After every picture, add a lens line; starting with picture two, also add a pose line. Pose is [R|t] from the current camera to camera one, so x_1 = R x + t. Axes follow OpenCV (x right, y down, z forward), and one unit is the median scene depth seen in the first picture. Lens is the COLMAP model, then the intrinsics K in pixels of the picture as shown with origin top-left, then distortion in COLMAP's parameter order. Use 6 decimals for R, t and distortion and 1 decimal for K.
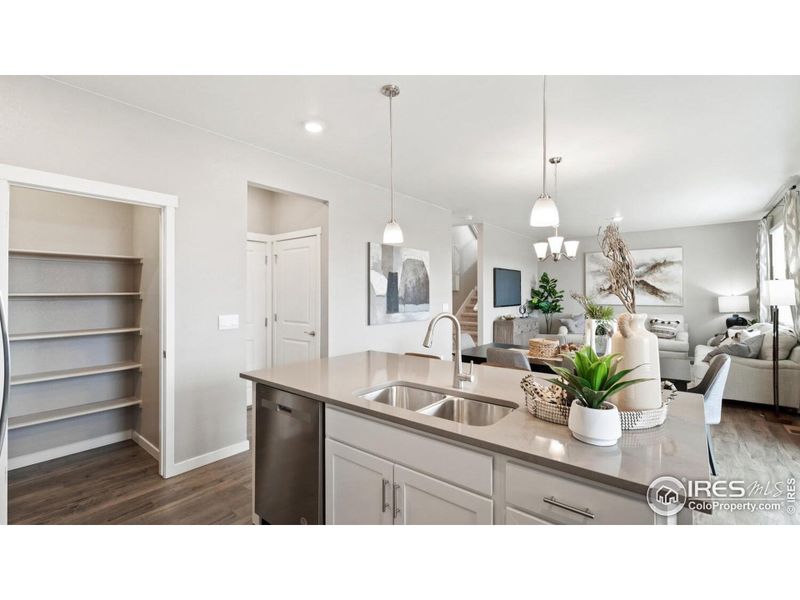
lens RADIAL K [[364.7, 0, 397.7], [0, 364.7, 288.8], [0, 0, 1]] dist [-0.003915, 0.001375]
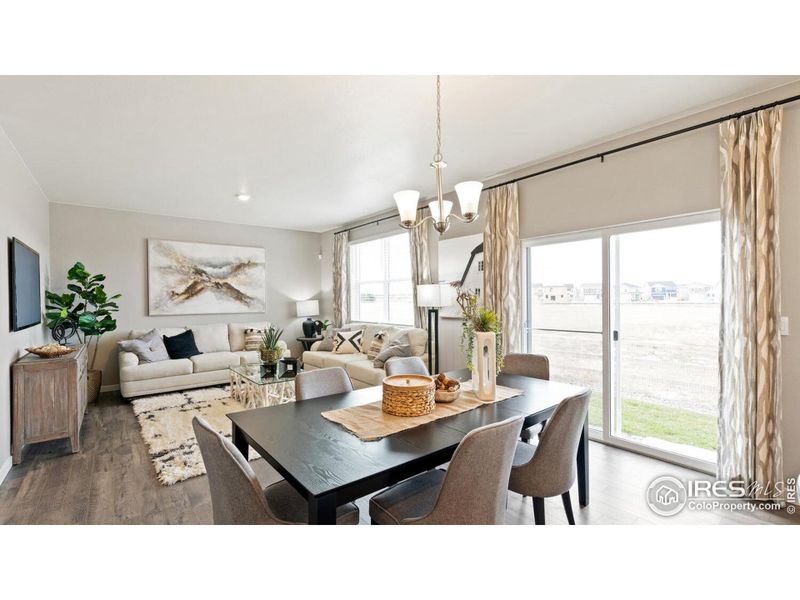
lens RADIAL K [[364.7, 0, 399.1], [0, 364.7, 301.7], [0, 0, 1]] dist [-0.003915, 0.001375]
pose [[0.216770, -0.009414, 0.976177, -0.042668], [-0.004834, 0.999931, 0.010716, 0.008899], [-0.976211, -0.007042, 0.216710, 0.454992]]
